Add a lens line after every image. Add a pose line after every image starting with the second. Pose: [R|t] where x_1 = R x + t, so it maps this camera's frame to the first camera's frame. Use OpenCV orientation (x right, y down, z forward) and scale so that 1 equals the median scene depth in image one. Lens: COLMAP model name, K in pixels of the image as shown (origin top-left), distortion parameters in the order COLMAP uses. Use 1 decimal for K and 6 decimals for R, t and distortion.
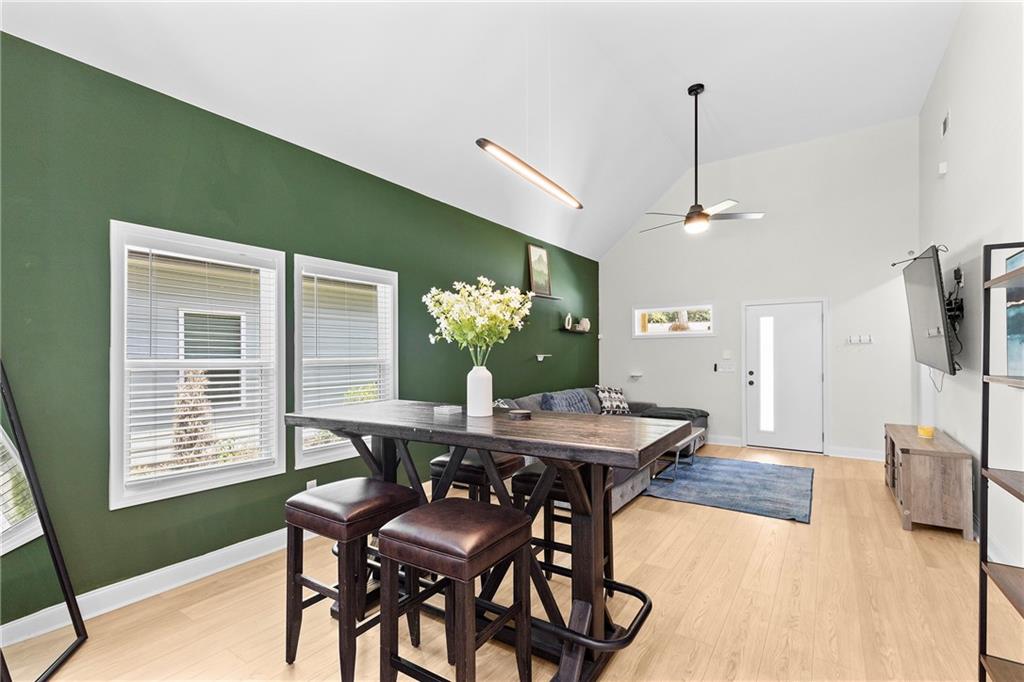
lens RADIAL K [[458.6, 0, 504.1], [0, 458.6, 352.4], [0, 0, 1]] dist [-0.001328, -0.000426]
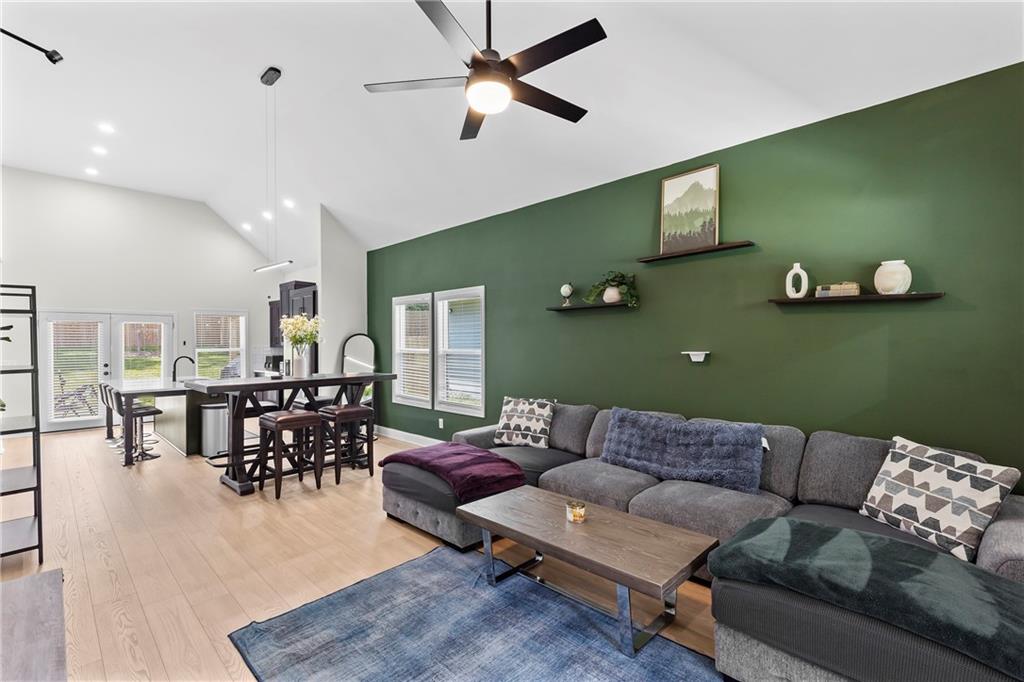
lens RADIAL K [[458.5, 0, 512.0], [0, 458.5, 341.0], [0, 0, 1]] dist [-0.001016, -0.000138]
pose [[-0.162456, 0.000988, -0.986715, 1.032044], [0.006591, 0.999978, -0.000084, -0.013675], [0.986694, -0.006517, -0.162459, 1.261420]]
